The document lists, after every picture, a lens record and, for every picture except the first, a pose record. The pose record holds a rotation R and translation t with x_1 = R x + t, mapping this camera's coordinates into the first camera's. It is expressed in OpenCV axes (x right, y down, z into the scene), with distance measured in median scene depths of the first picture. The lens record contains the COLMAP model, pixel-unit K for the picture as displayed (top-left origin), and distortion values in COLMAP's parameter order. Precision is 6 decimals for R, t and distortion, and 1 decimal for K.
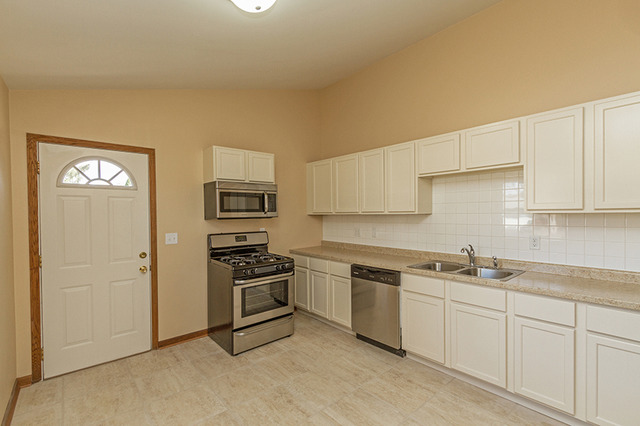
lens RADIAL K [[291.7, 0, 316.6], [0, 291.7, 213.8], [0, 0, 1]] dist [0.011821, -0.001214]
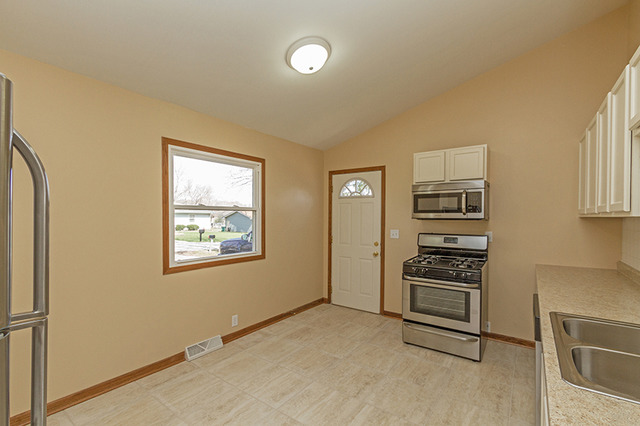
lens RADIAL K [[291.7, 0, 321.6], [0, 291.7, 217.8], [0, 0, 1]] dist [0.011821, -0.001214]
pose [[0.235311, 0.014816, -0.971807, 0.696386], [-0.010514, 0.999864, 0.012698, 0.002338], [0.971863, 0.007230, 0.235435, 0.424716]]
